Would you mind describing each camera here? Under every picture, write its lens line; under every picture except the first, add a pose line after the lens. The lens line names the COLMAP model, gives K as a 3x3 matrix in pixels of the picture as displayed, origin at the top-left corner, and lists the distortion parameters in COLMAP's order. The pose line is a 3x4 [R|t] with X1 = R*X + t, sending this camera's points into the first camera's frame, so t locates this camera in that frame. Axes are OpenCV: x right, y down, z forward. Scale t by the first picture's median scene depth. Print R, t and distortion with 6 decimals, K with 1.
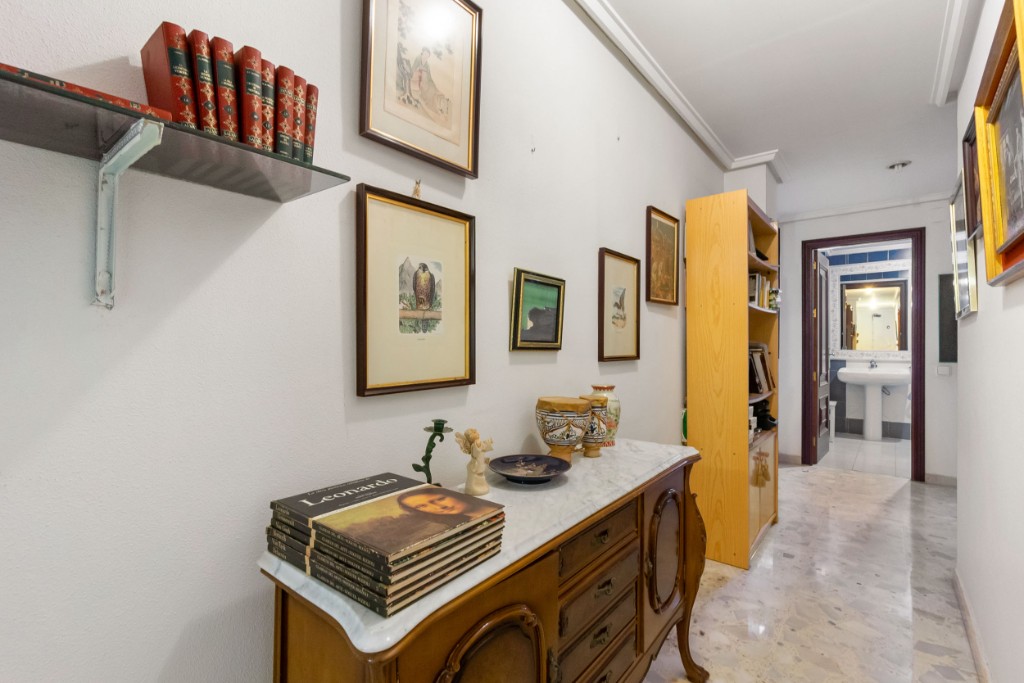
lens RADIAL K [[436.6, 0, 512.0], [0, 436.6, 341.5], [0, 0, 1]] dist [-0.002167, -0.000325]
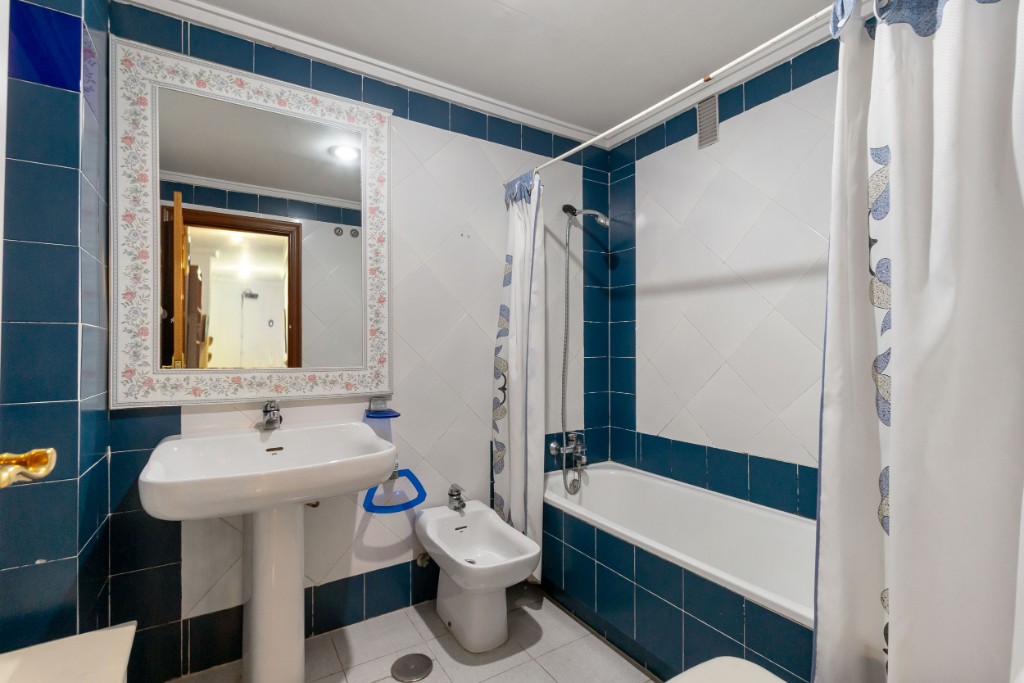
lens RADIAL K [[445.7, 0, 513.0], [0, 445.7, 351.9], [0, 0, 1]] dist [-0.003400, -0.000574]
pose [[0.291873, 0.002354, 0.956454, 0.561249], [0.006414, 0.999970, -0.004418, 0.011278], [-0.956436, 0.007424, 0.291849, 0.720703]]
